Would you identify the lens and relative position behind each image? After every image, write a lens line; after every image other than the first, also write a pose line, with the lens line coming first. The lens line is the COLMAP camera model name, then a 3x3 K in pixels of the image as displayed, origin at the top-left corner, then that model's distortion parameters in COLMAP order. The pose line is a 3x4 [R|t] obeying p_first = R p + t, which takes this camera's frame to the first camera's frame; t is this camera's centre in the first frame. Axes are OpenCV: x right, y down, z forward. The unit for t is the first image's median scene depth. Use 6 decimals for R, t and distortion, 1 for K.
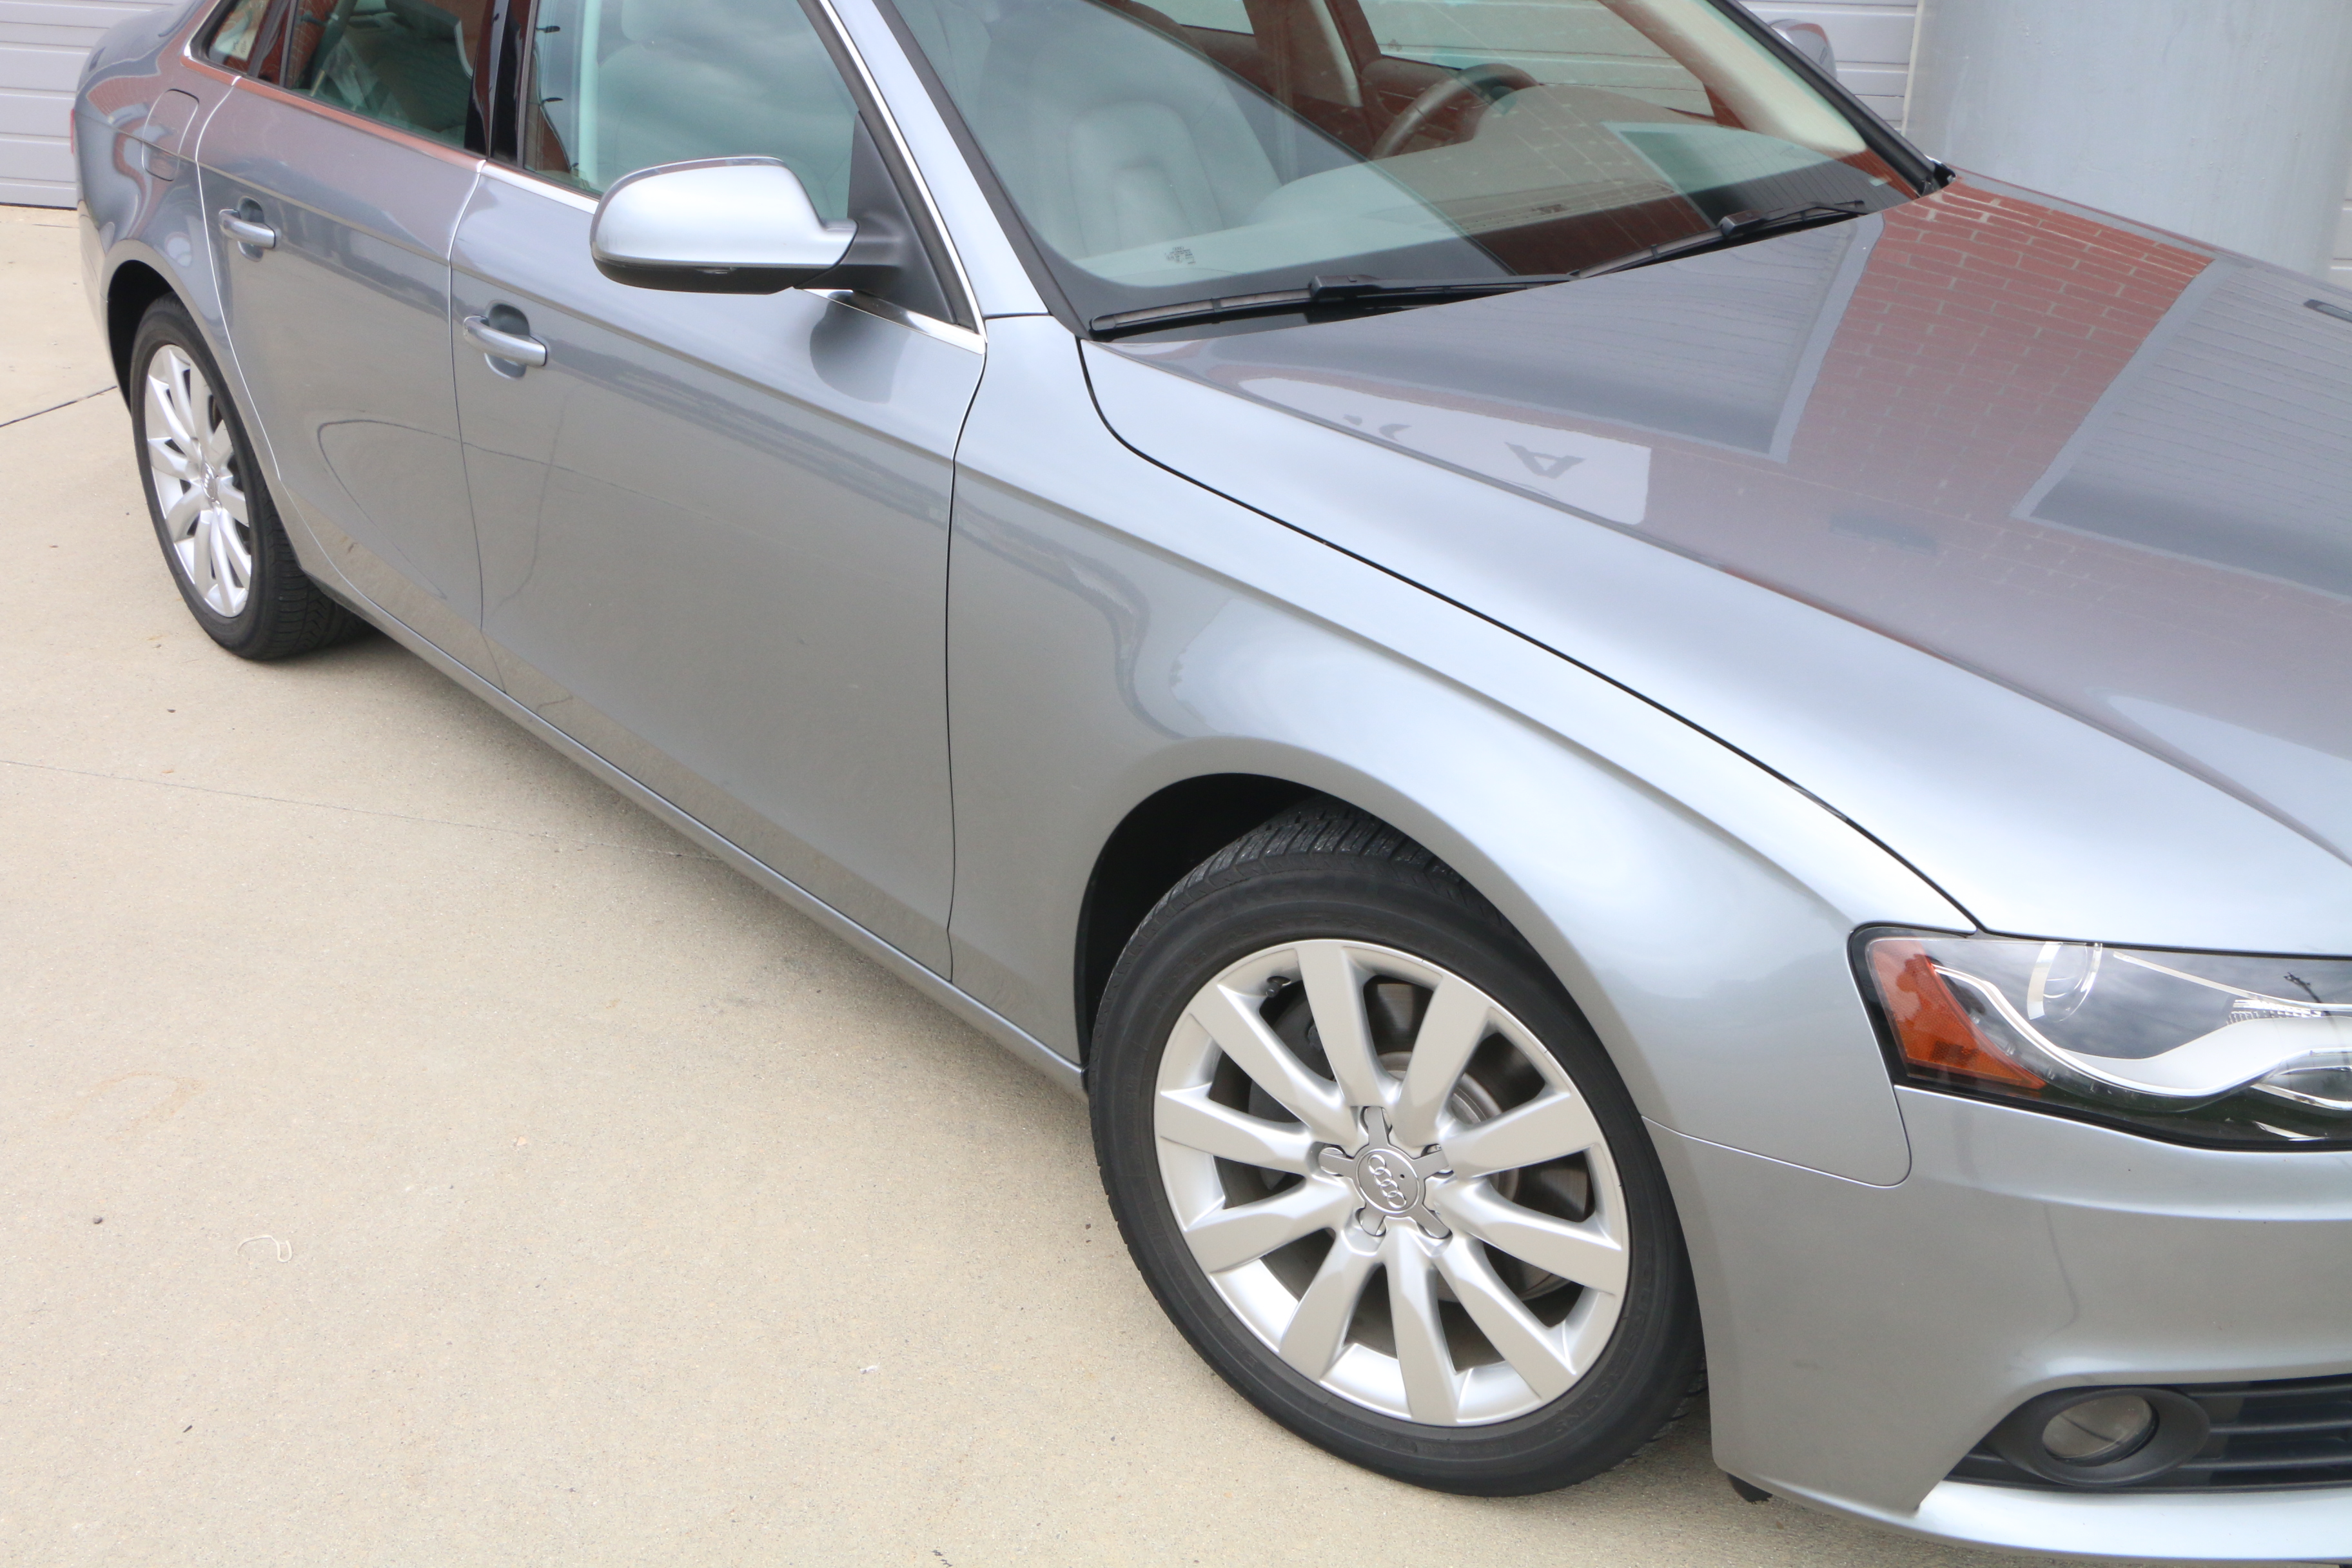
lens RADIAL K [[2396.5, 0, 1176.0], [0, 2396.5, 784.0], [0, 0, 1]] dist [-0.132231, 0.283971]
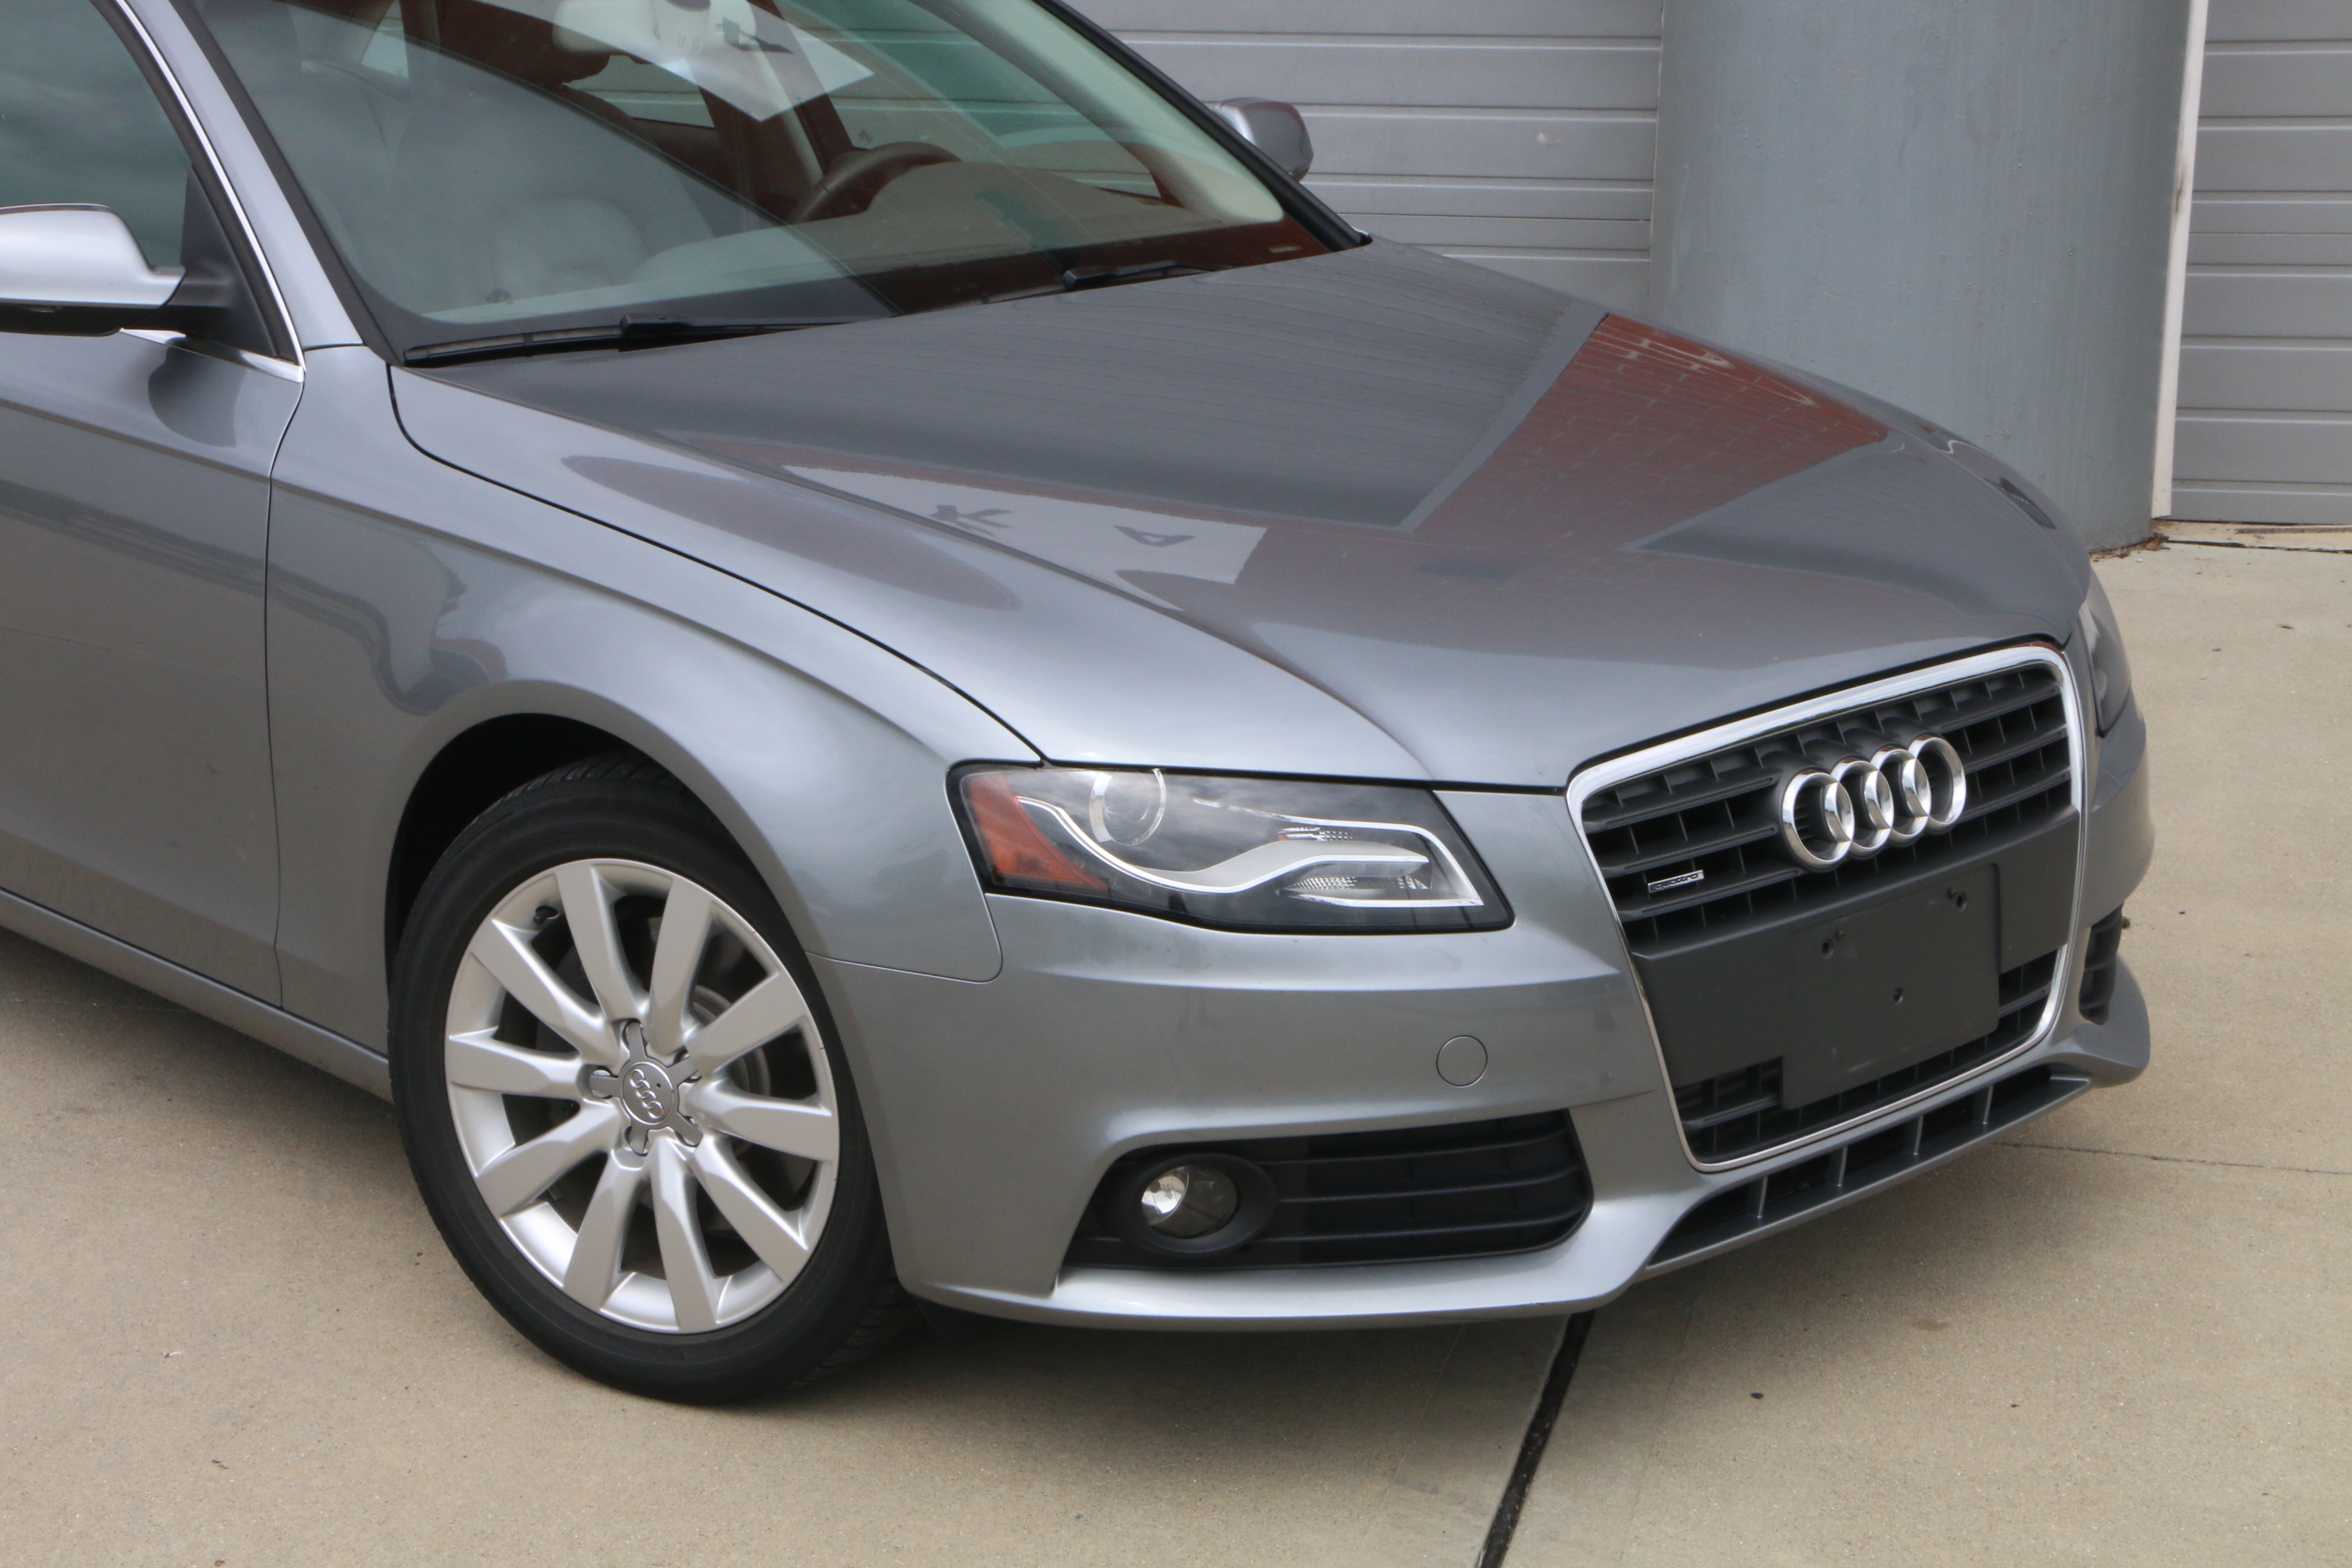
lens RADIAL K [[3844.7, 0, 1176.0], [0, 3844.7, 784.0], [0, 0, 1]] dist [0.027121, 0.971937]
pose [[0.998421, -0.015190, 0.054076, 0.233601], [0.023547, 0.987249, -0.157434, 0.304988], [-0.050995, 0.158459, 0.986048, -0.762286]]
